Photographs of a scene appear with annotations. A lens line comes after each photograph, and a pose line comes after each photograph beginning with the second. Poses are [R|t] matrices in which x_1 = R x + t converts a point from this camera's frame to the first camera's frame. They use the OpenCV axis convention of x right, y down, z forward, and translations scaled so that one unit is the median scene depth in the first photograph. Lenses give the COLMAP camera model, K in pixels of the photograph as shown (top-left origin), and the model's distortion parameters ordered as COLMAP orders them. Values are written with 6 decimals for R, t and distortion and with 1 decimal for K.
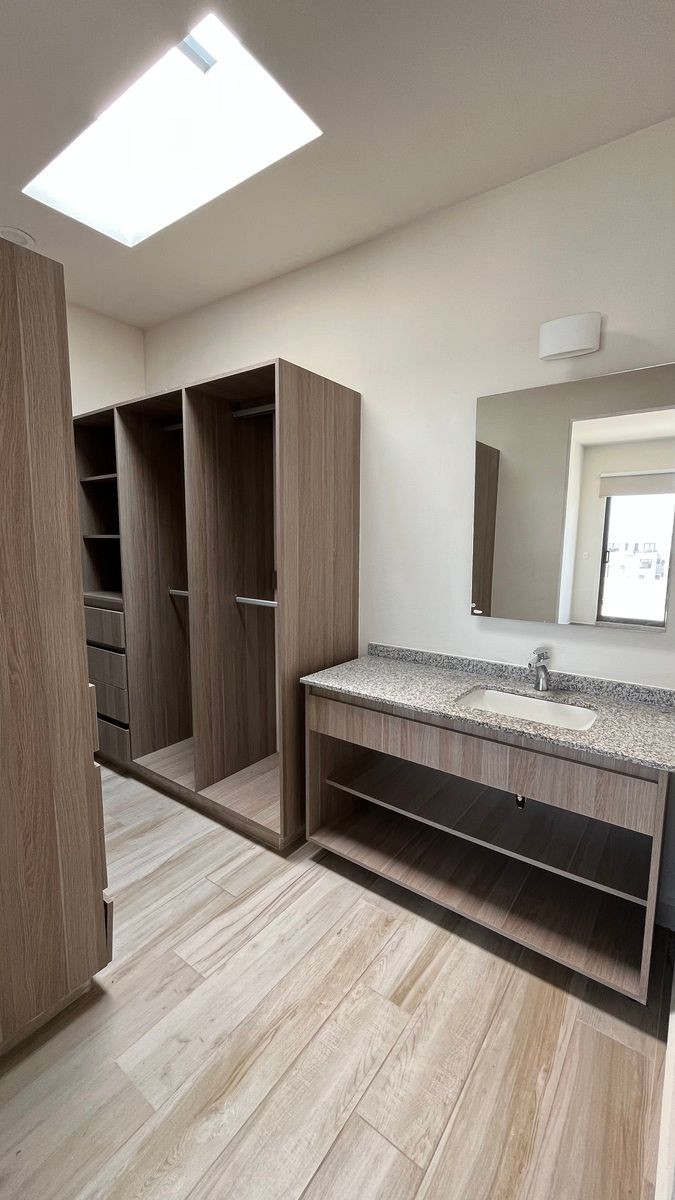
lens RADIAL K [[485.0, 0, 338.6], [0, 485.0, 597.5], [0, 0, 1]] dist [-0.002380, 0.000057]
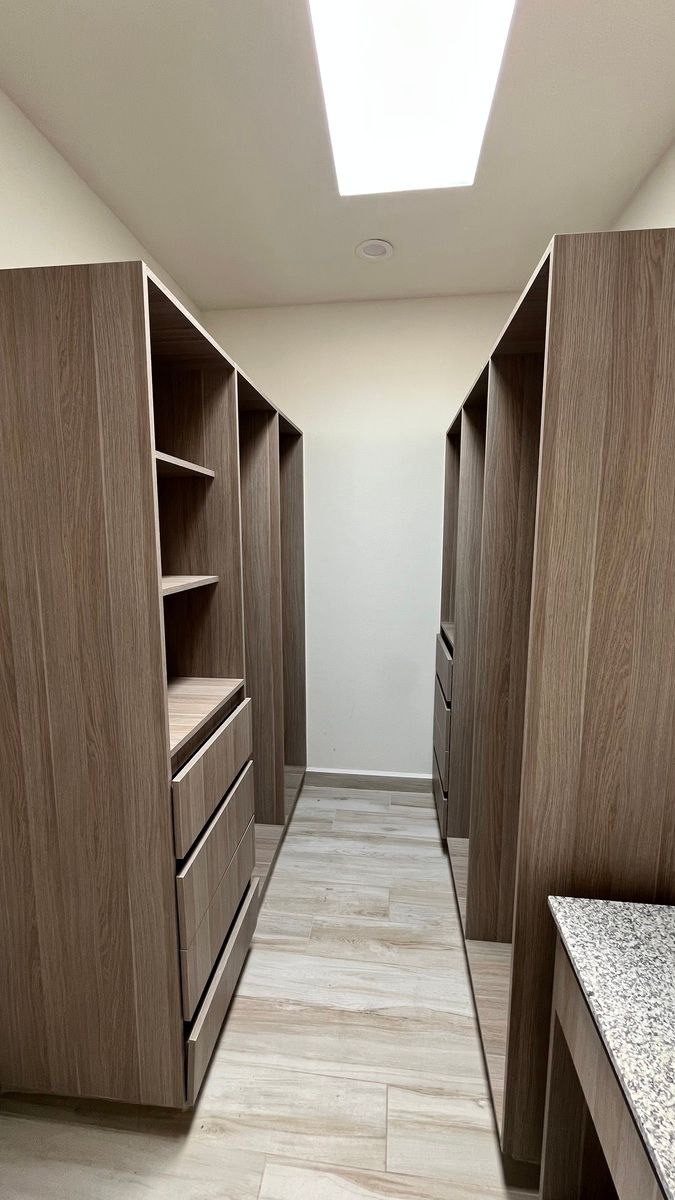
lens RADIAL K [[485.0, 0, 338.6], [0, 485.0, 597.5], [0, 0, 1]] dist [-0.002380, 0.000057]
pose [[0.500917, 0.108596, -0.858655, 0.197194], [-0.105615, 0.992352, 0.063892, -0.137536], [0.859027, 0.058682, 0.508556, 0.544654]]
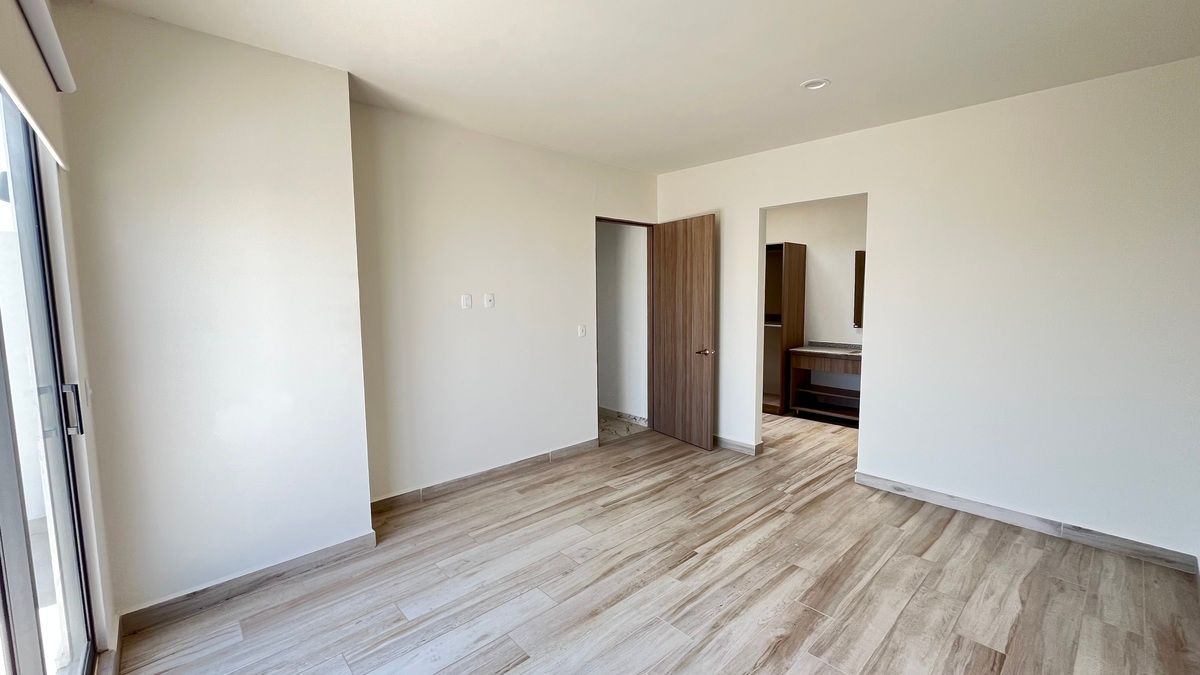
lens RADIAL K [[481.7, 0, 583.9], [0, 481.7, 339.4], [0, 0, 1]] dist [-0.000443, 0.000014]
pose [[0.978572, 0.003569, -0.205872, -0.683480], [-0.009730, 0.999534, -0.028926, 0.202972], [0.205673, 0.030309, 0.978151, -2.053509]]
